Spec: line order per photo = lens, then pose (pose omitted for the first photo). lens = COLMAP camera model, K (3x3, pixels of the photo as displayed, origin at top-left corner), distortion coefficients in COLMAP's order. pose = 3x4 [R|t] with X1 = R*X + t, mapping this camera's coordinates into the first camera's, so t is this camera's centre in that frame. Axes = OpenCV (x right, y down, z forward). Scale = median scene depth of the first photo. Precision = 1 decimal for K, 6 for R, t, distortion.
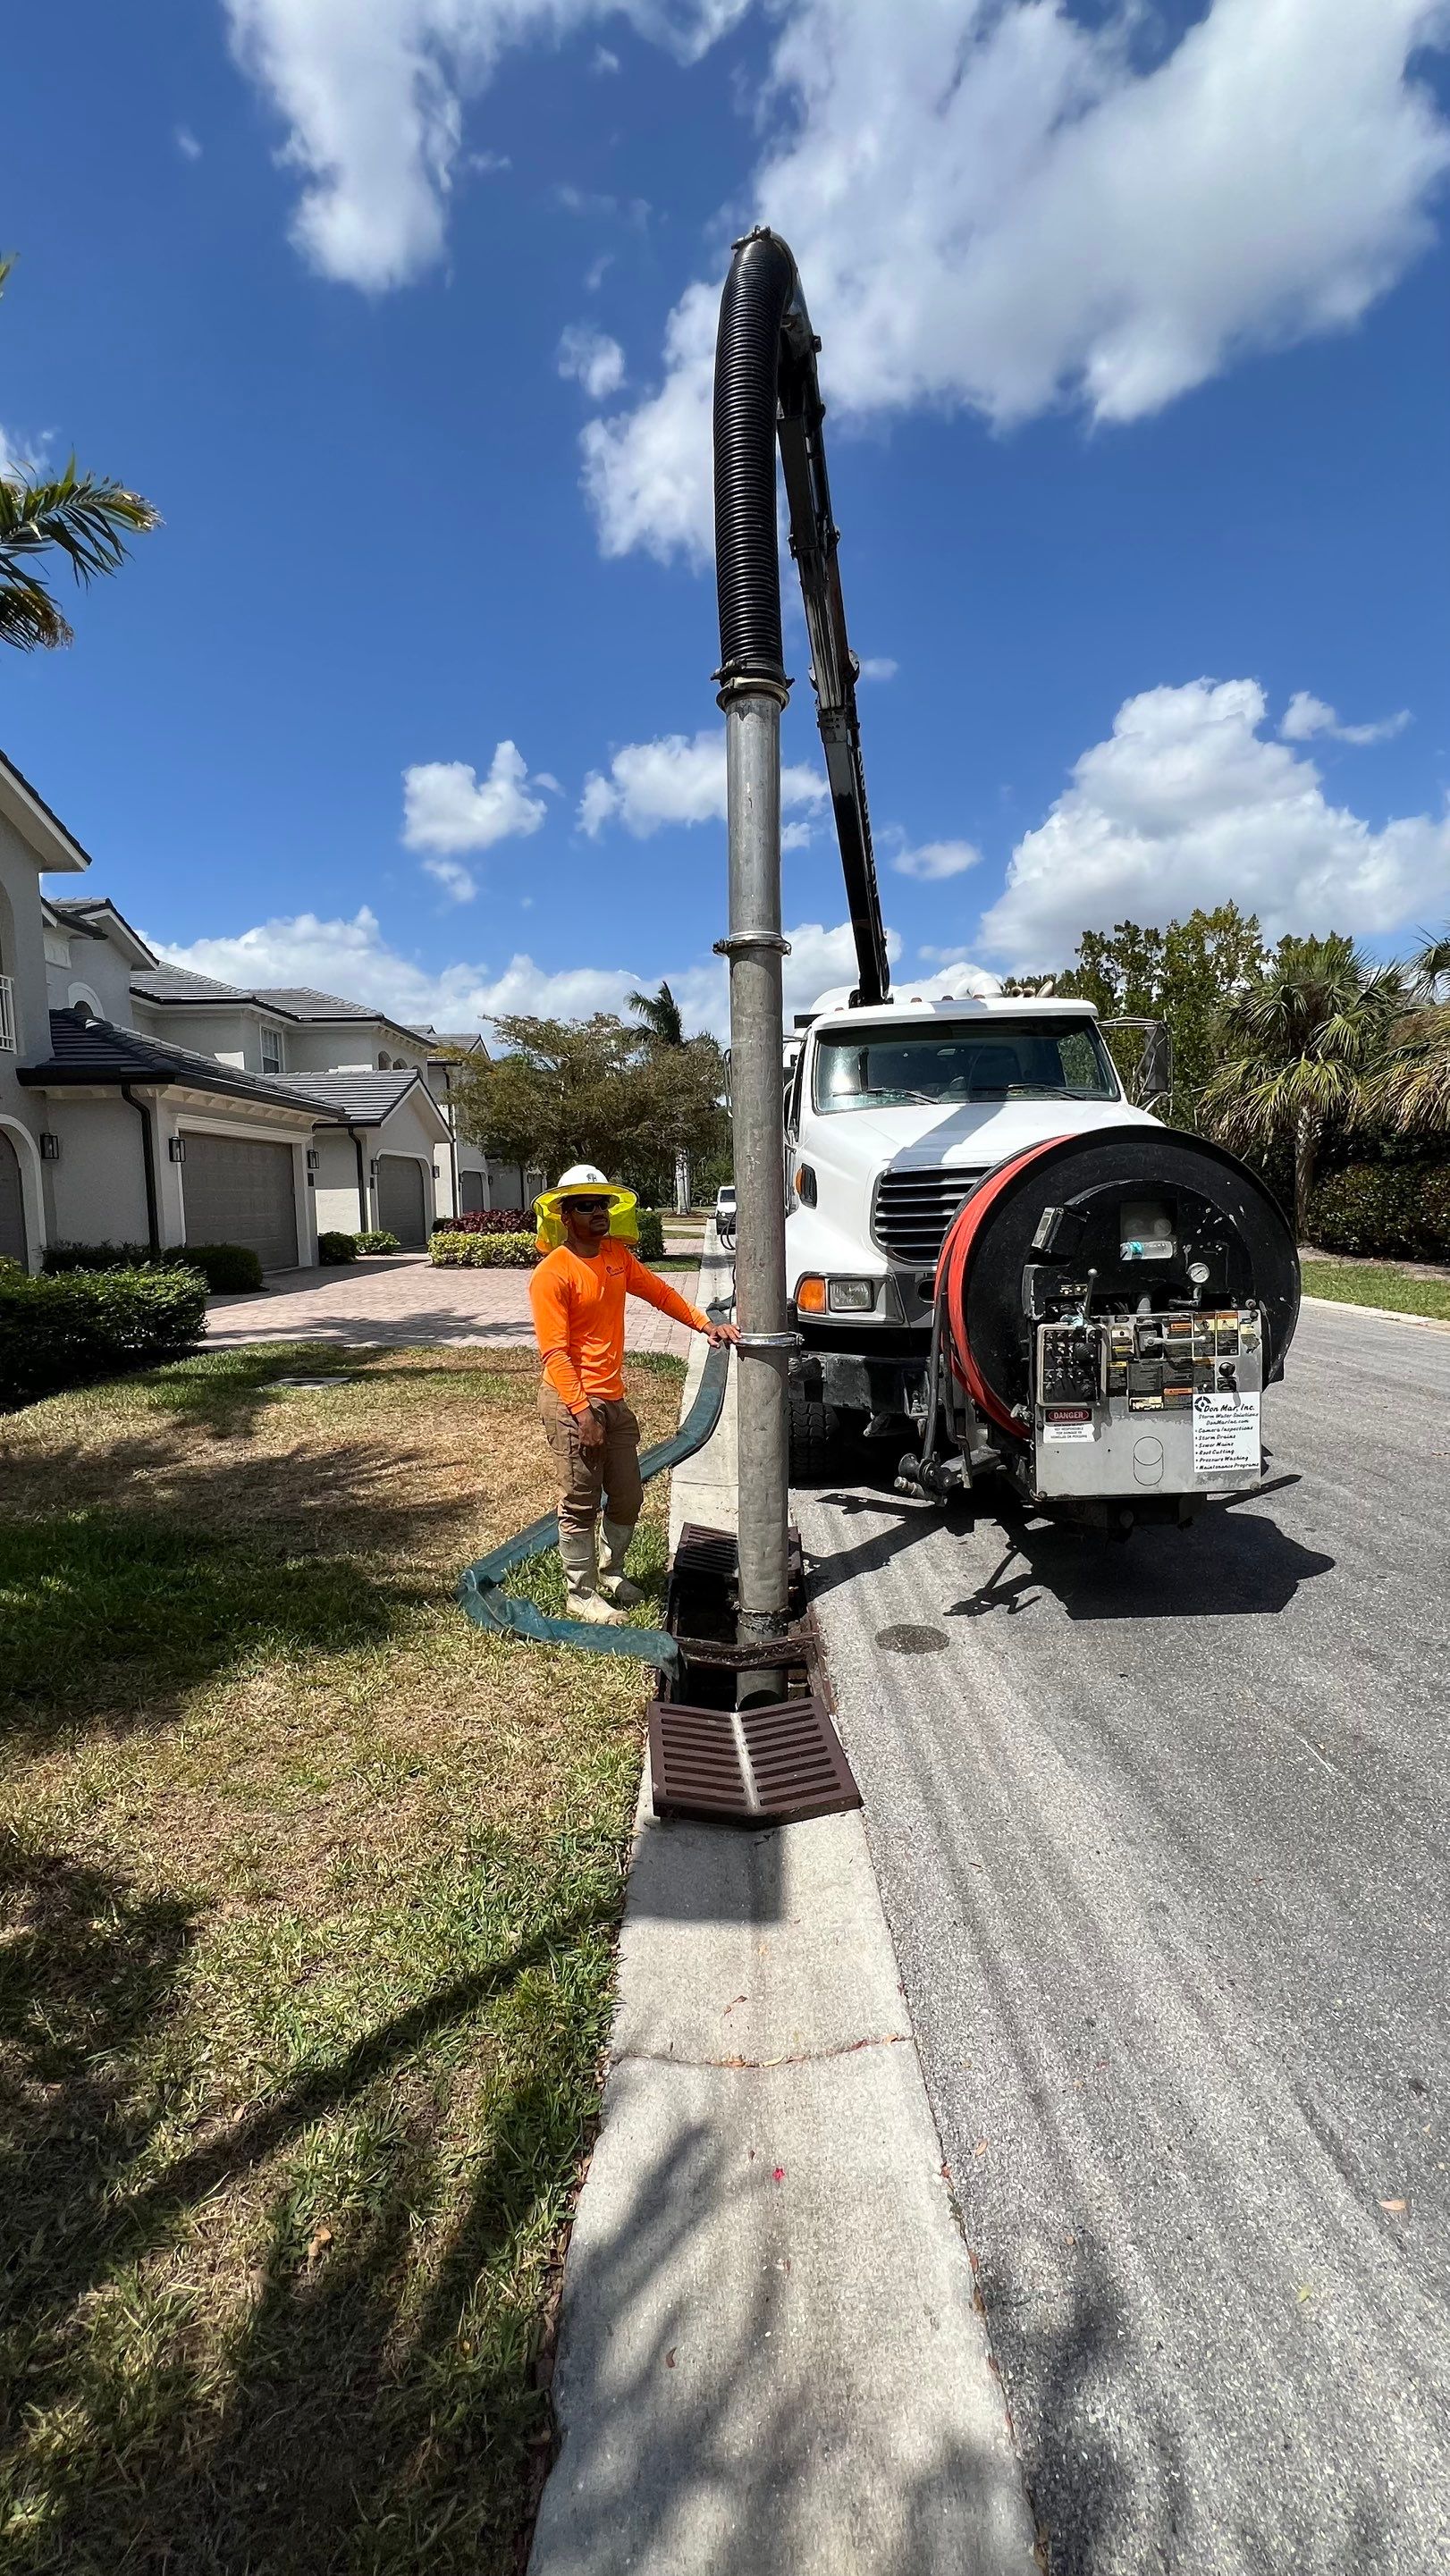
lens RADIAL K [[1033.2, 0, 725.4], [0, 1033.2, 1279.8], [0, 0, 1]] dist [-0.000791, 0.001053]
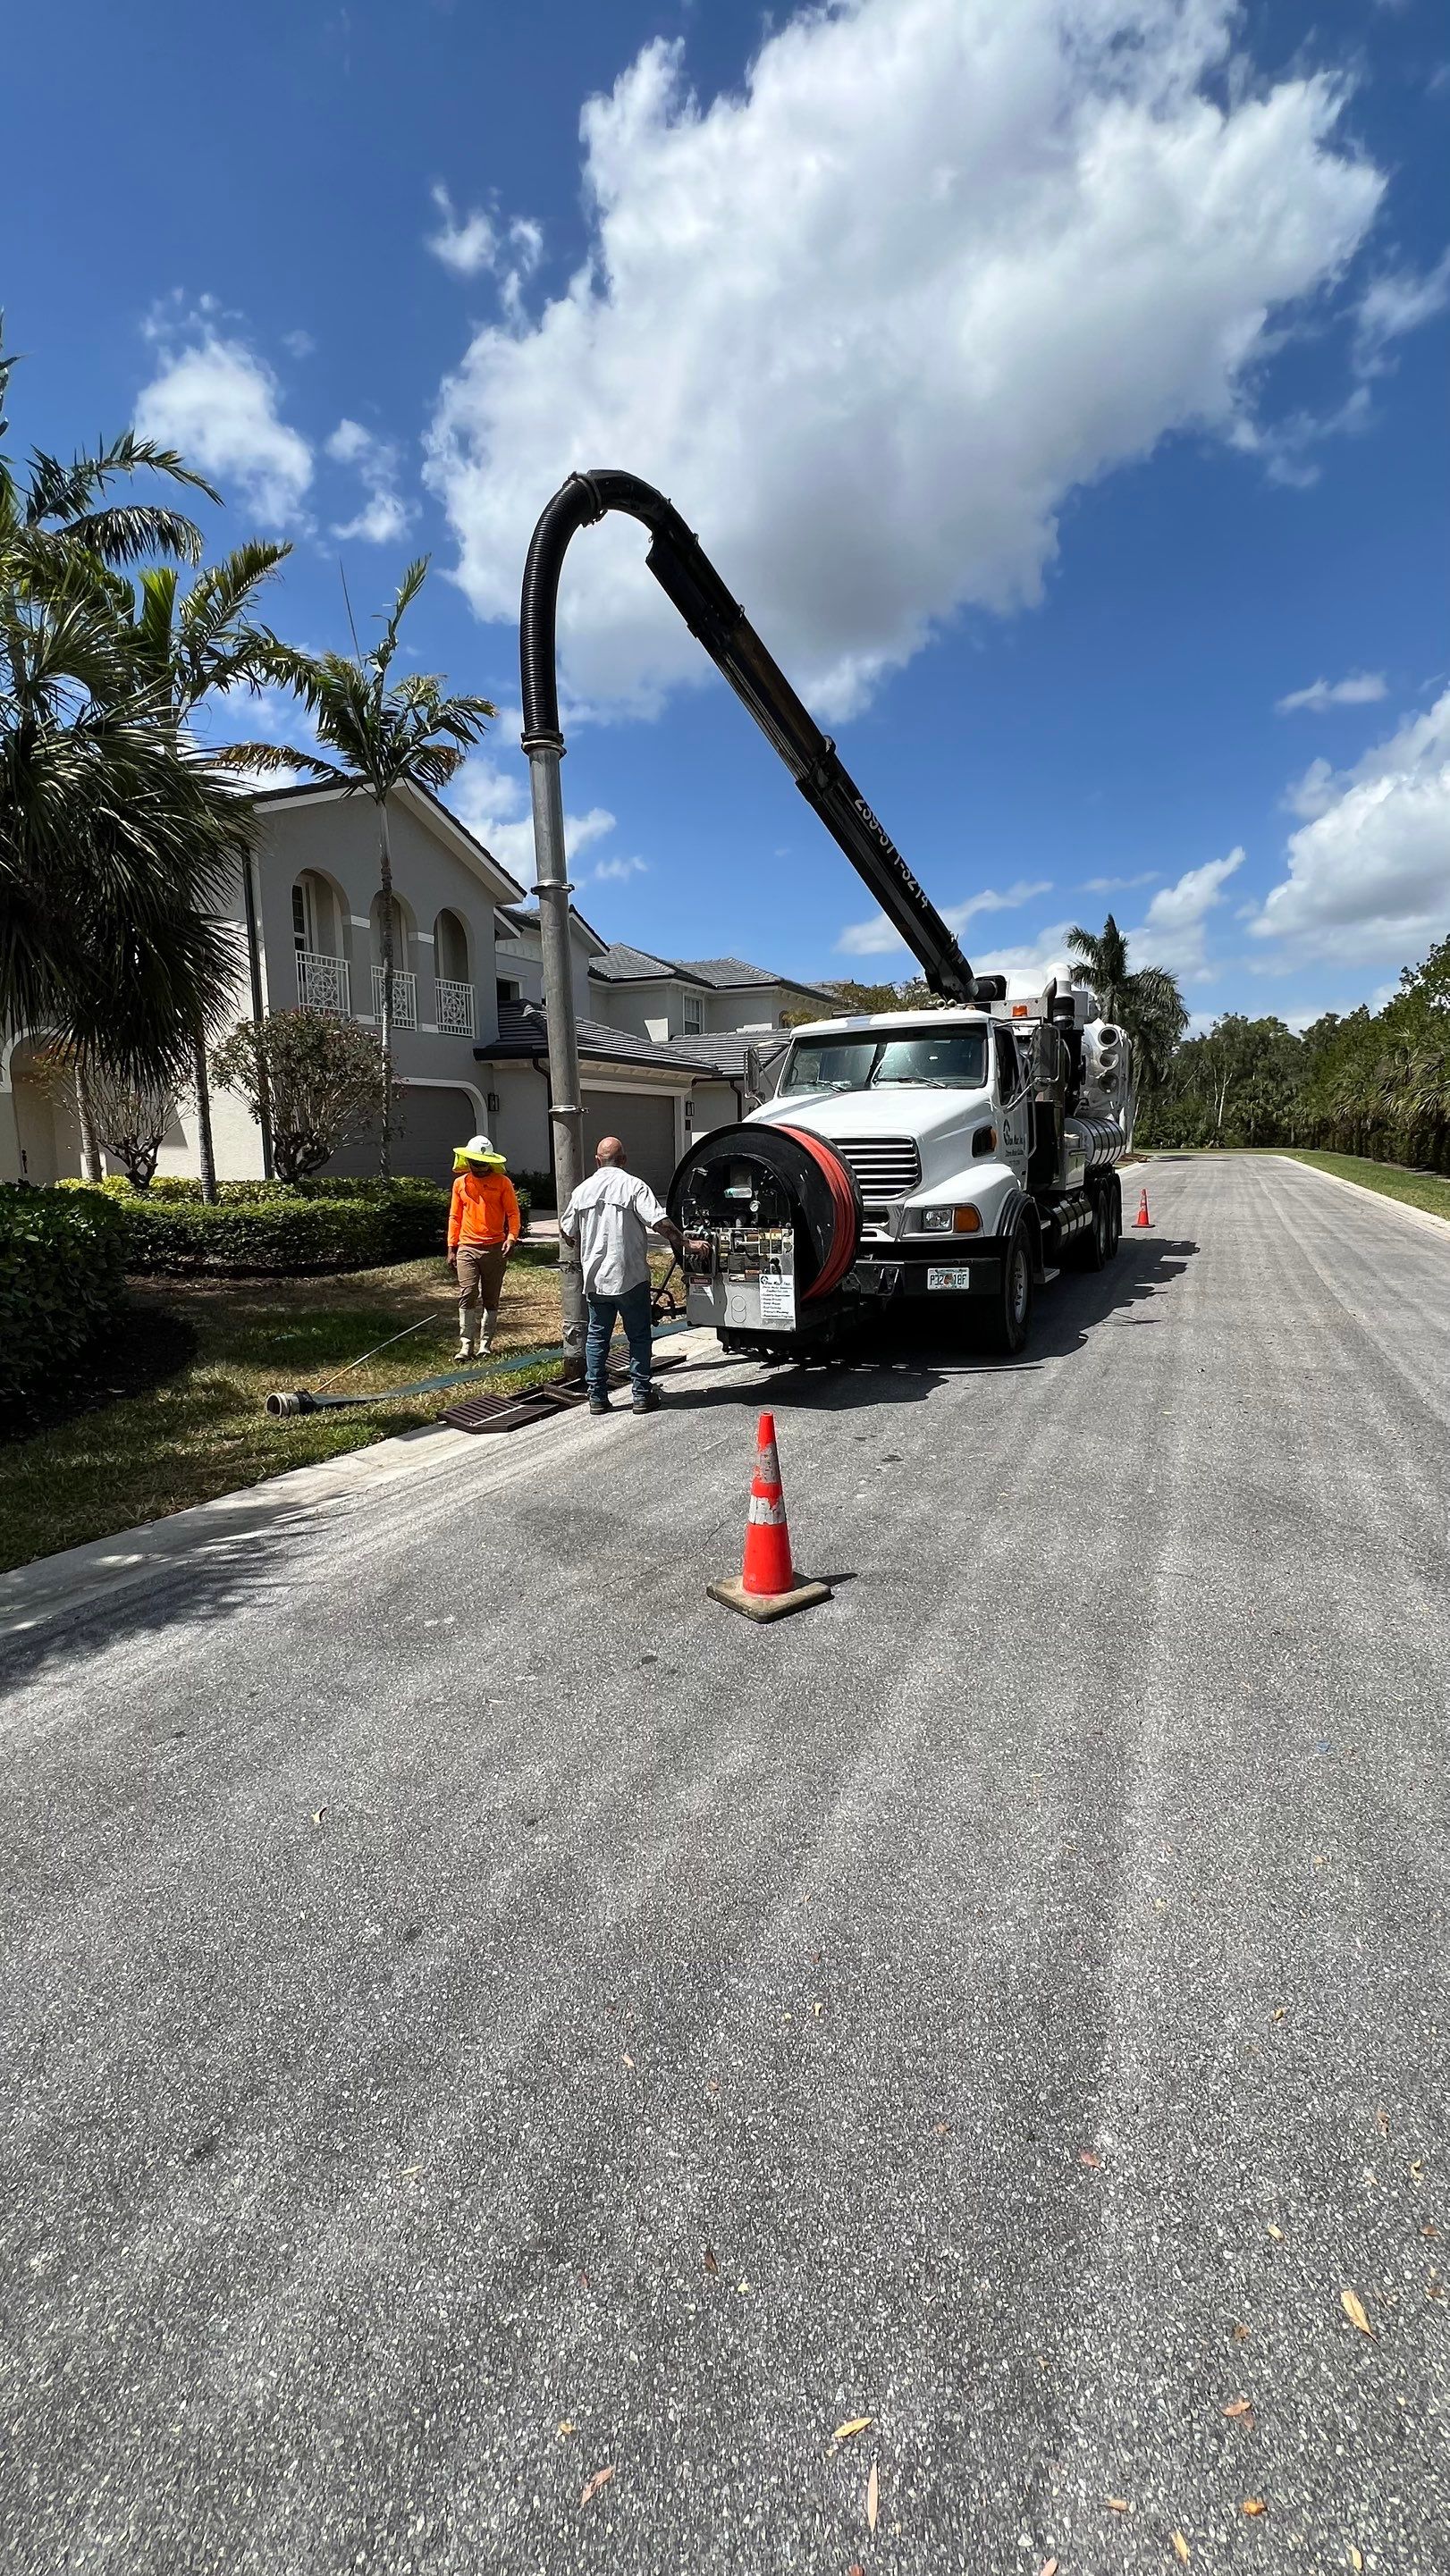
lens RADIAL K [[1028.7, 0, 725.0], [0, 1028.7, 1288.0], [0, 0, 1]] dist [-0.000166, 0.000284]
pose [[0.895798, 0.077114, -0.437720, 0.571191], [-0.047135, 0.995763, 0.078963, -0.001790], [0.441954, -0.050103, 0.895637, -0.304745]]
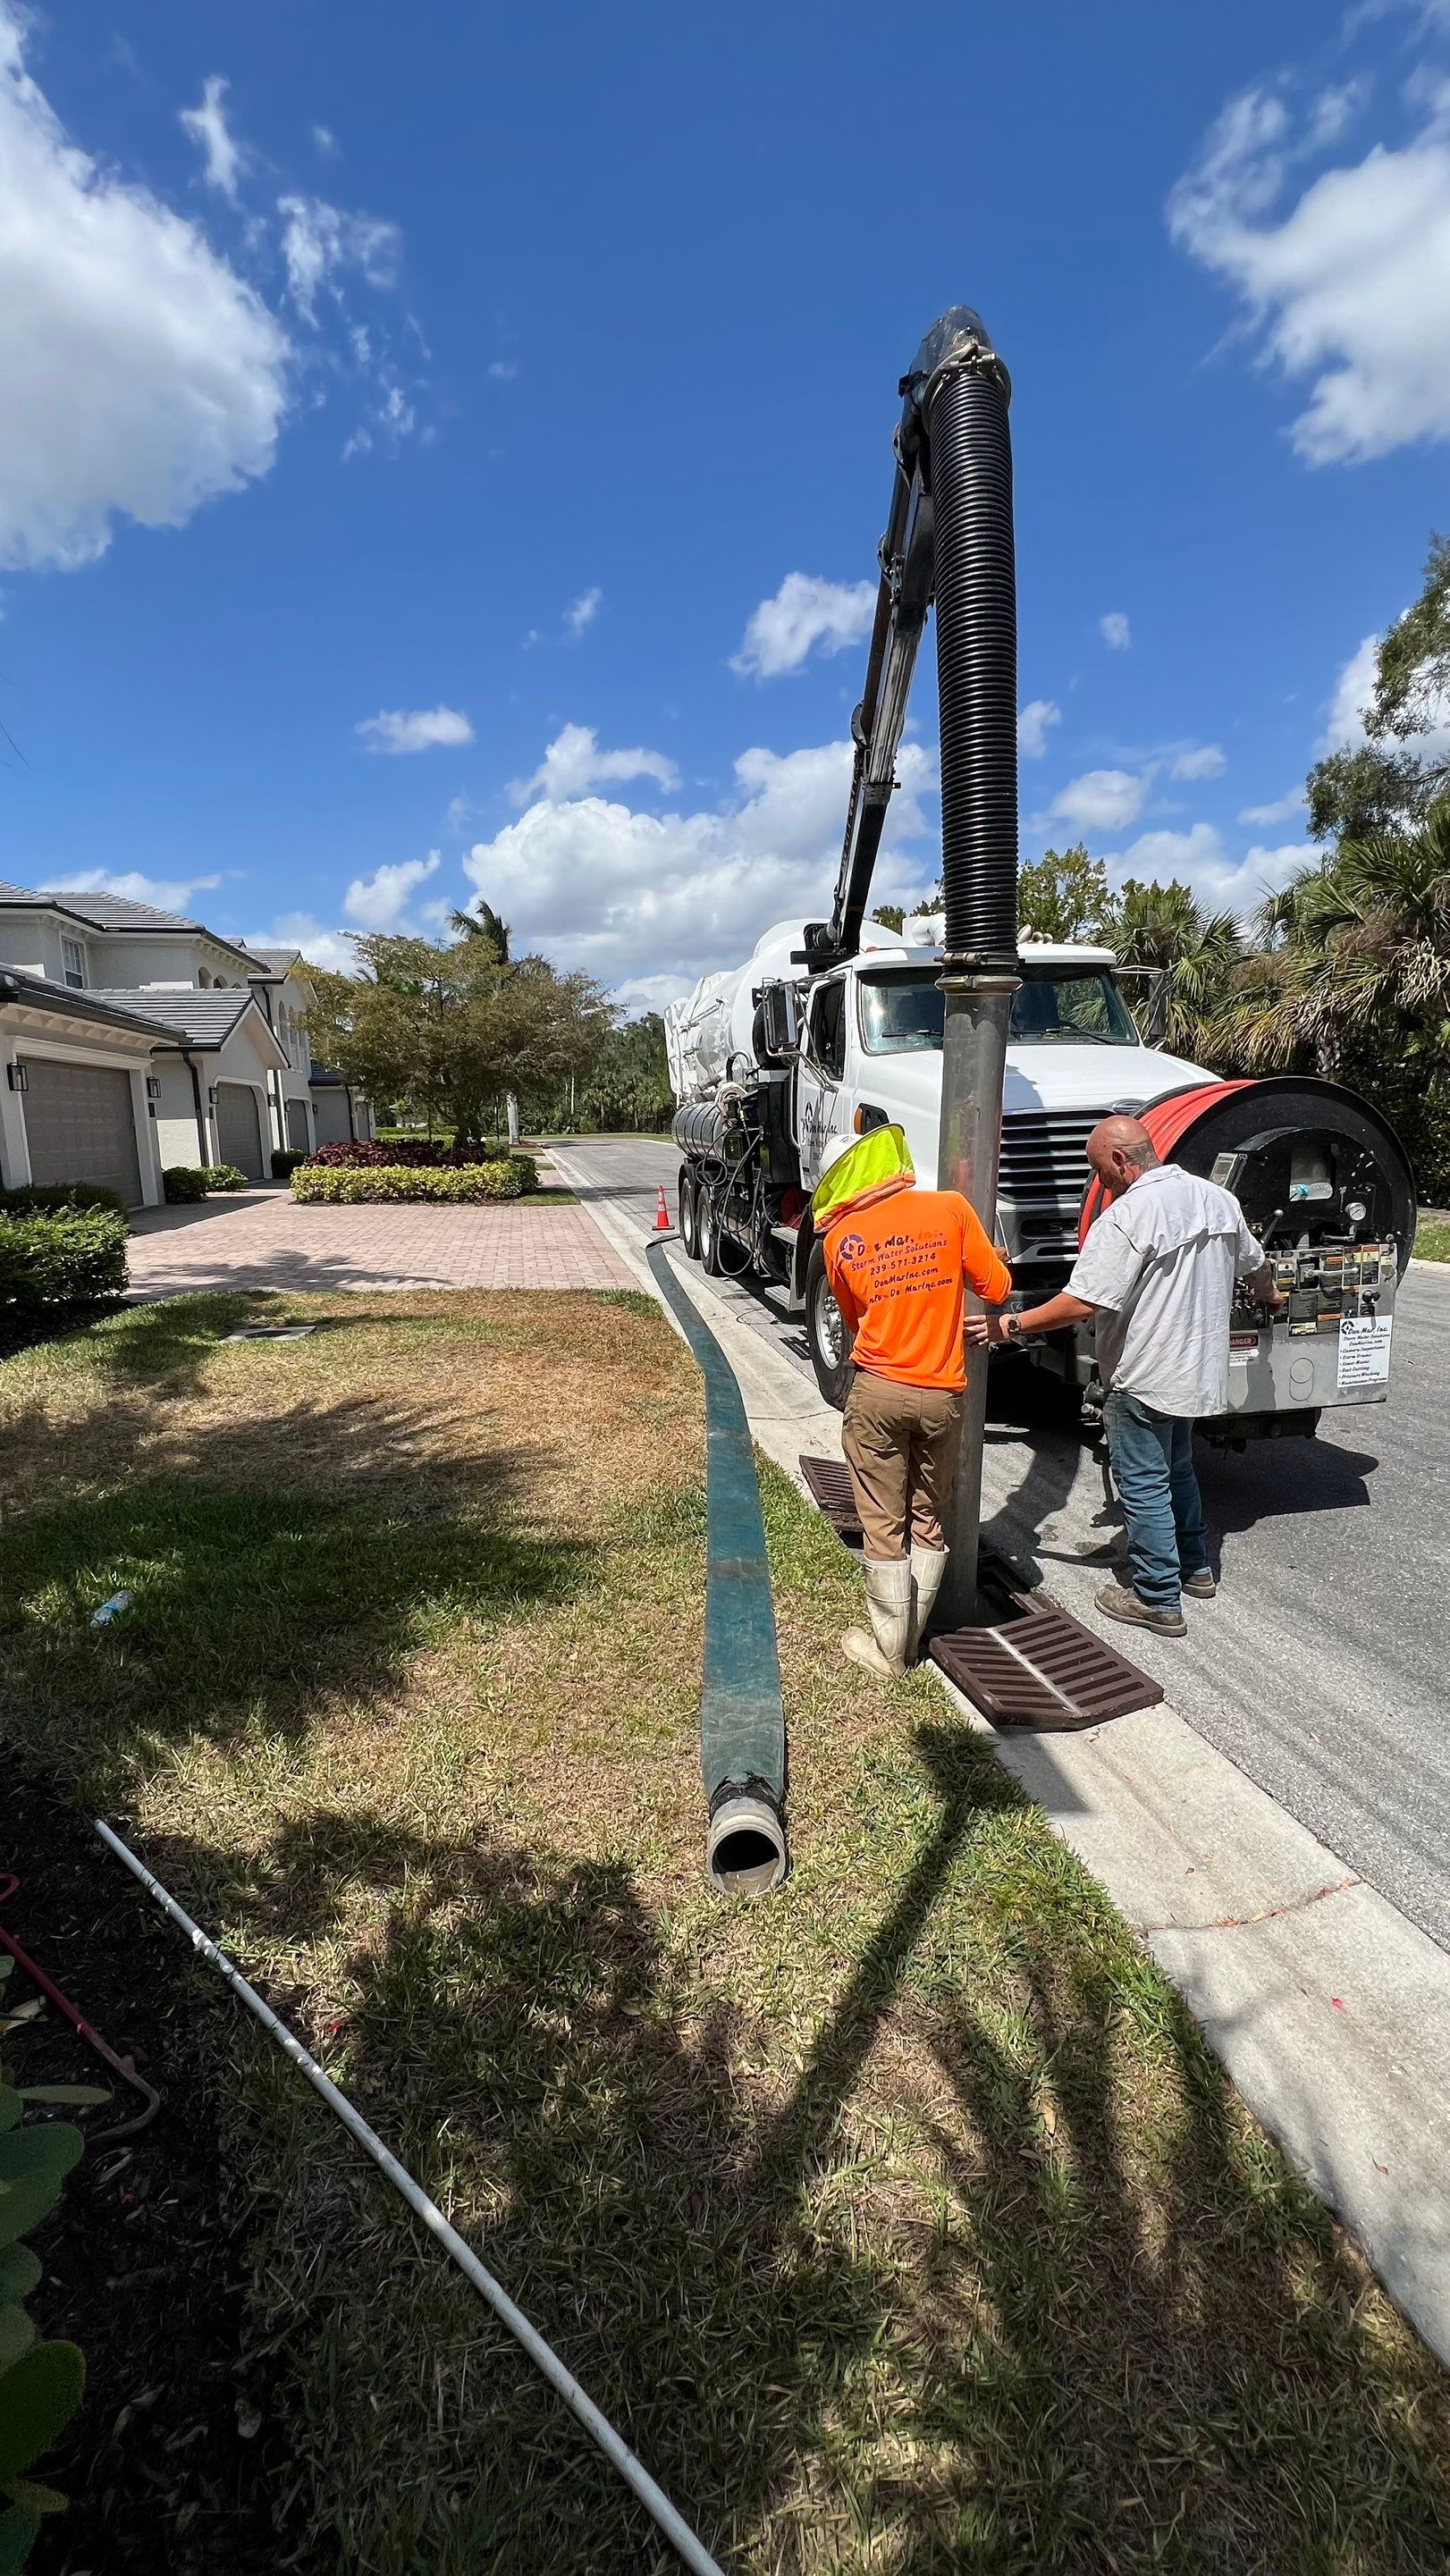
lens RADIAL K [[1028.7, 0, 725.0], [0, 1028.7, 1288.0], [0, 0, 1]] dist [-0.000166, 0.000284]
pose [[0.983638, -0.028627, 0.177866, -0.196503], [0.014855, 0.996821, 0.078280, -0.010204], [-0.179542, -0.074357, 0.980936, 0.010118]]
